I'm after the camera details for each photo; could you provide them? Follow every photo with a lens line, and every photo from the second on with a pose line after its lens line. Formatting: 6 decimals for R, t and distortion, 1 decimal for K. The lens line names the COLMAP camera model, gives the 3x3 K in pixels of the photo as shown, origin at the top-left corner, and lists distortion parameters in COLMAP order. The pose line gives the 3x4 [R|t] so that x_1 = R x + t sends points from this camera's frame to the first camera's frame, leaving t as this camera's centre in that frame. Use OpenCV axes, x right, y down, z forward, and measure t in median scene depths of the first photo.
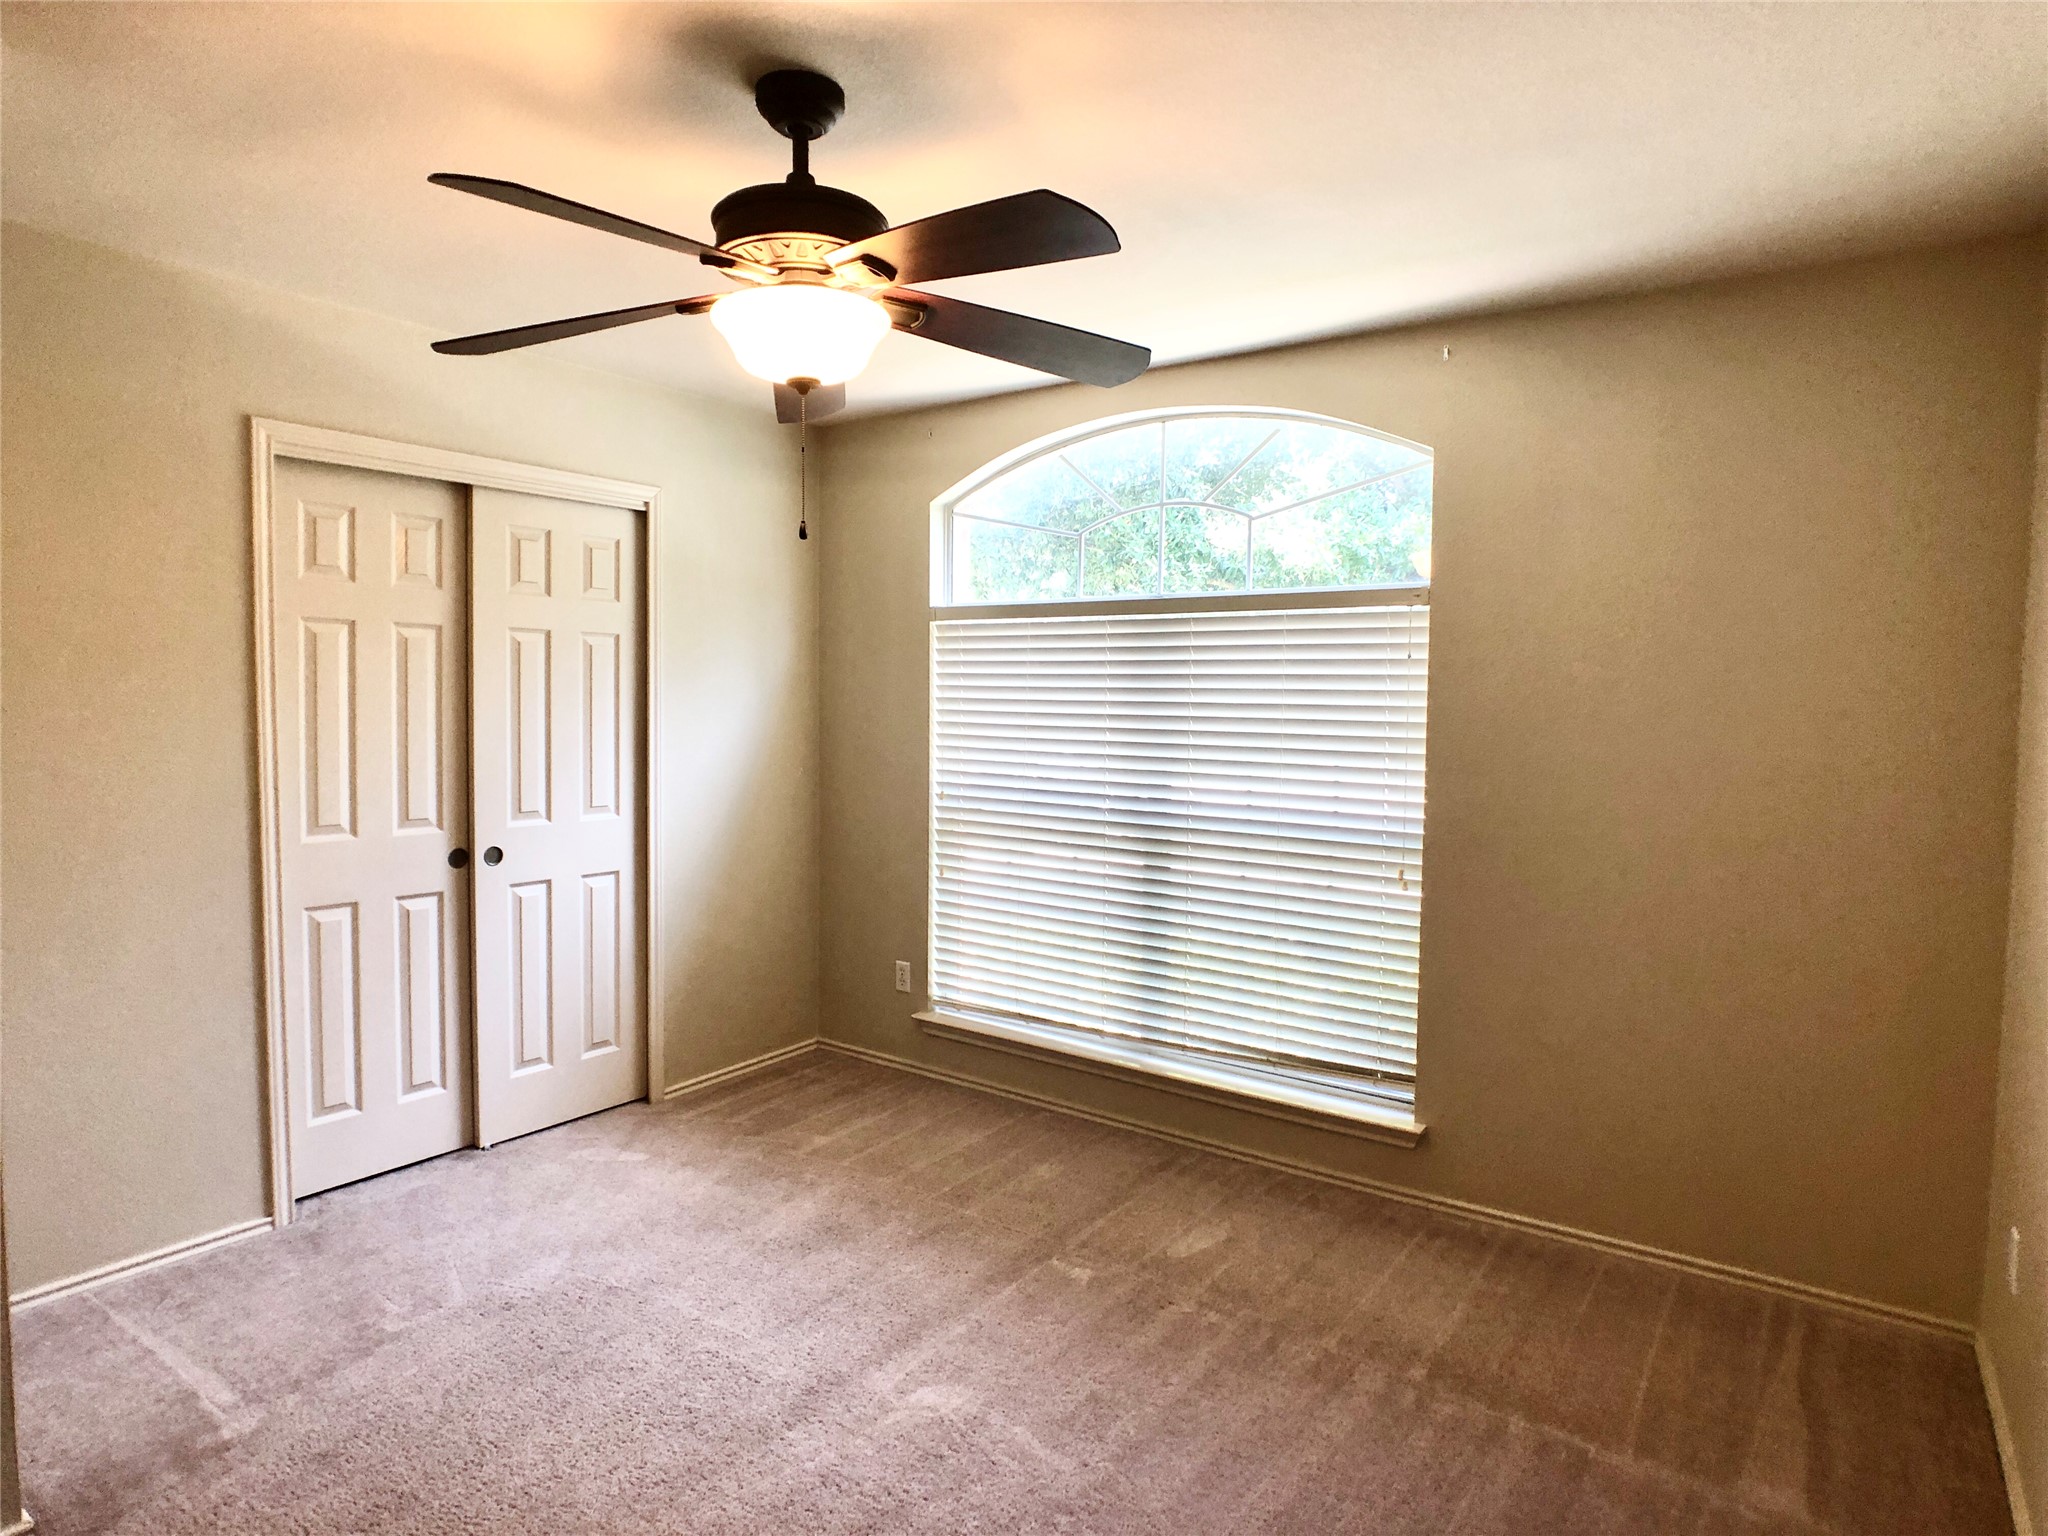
lens RADIAL K [[1130.1, 0, 1039.3], [0, 1130.1, 756.5], [0, 0, 1]] dist [-0.043093, 0.002180]
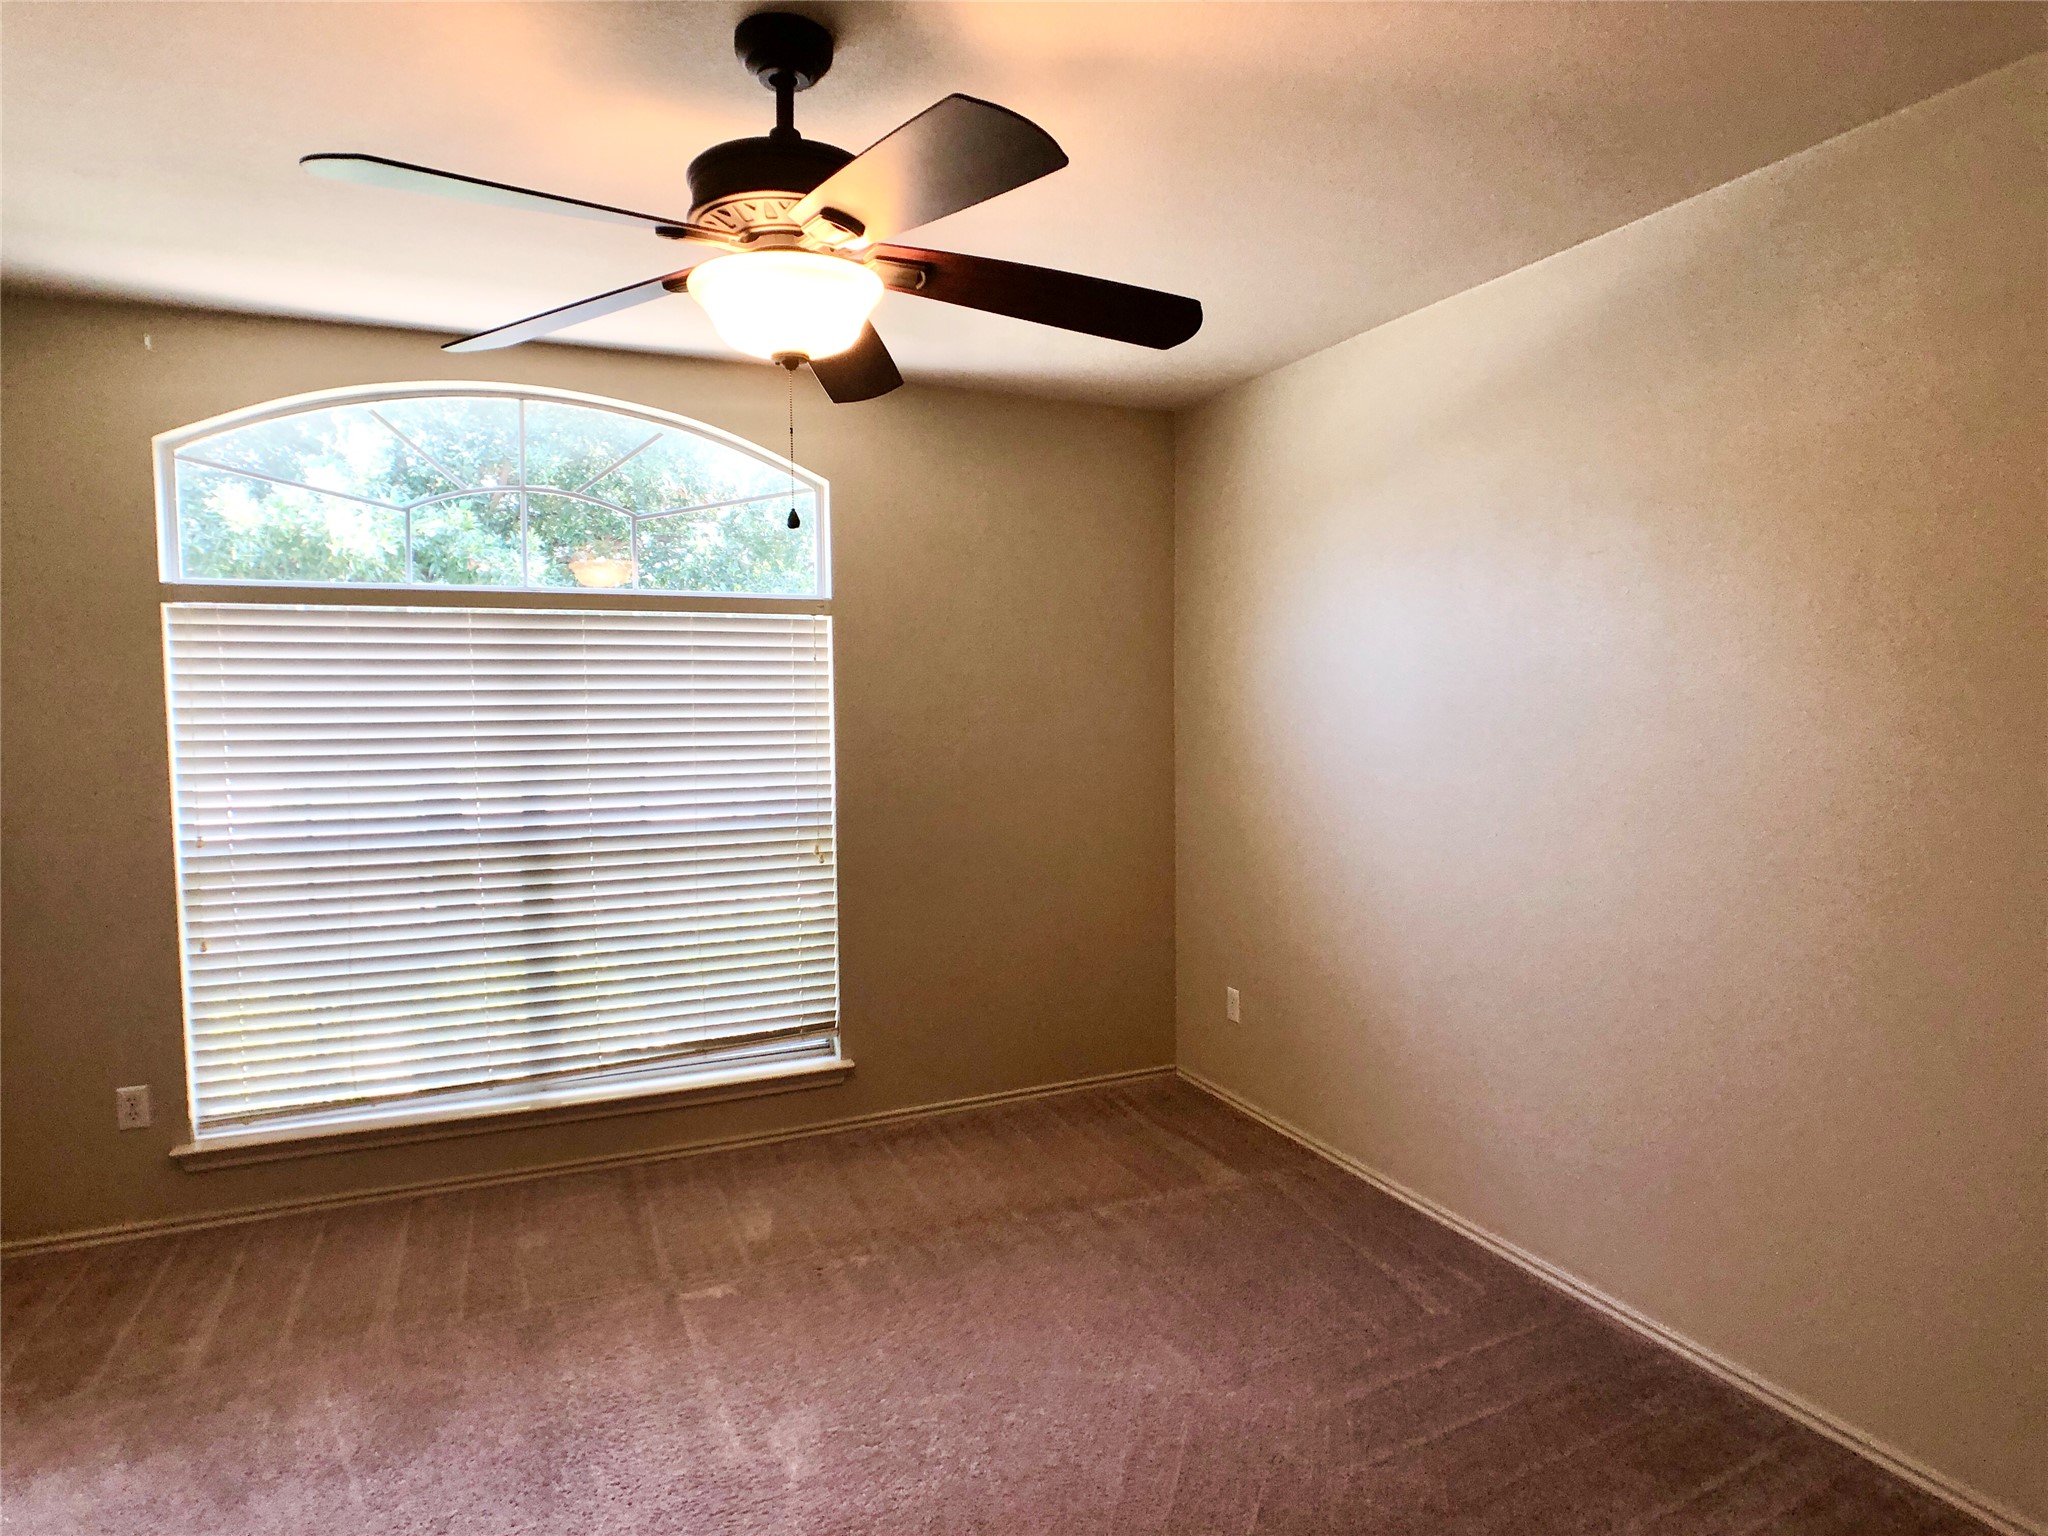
lens RADIAL K [[1130.1, 0, 1039.3], [0, 1130.1, 756.5], [0, 0, 1]] dist [-0.043093, 0.002180]
pose [[0.507961, -0.061567, 0.859177, -0.508396], [0.062391, 0.997452, 0.034589, -0.013951], [-0.859117, 0.036035, 0.510508, 0.201650]]
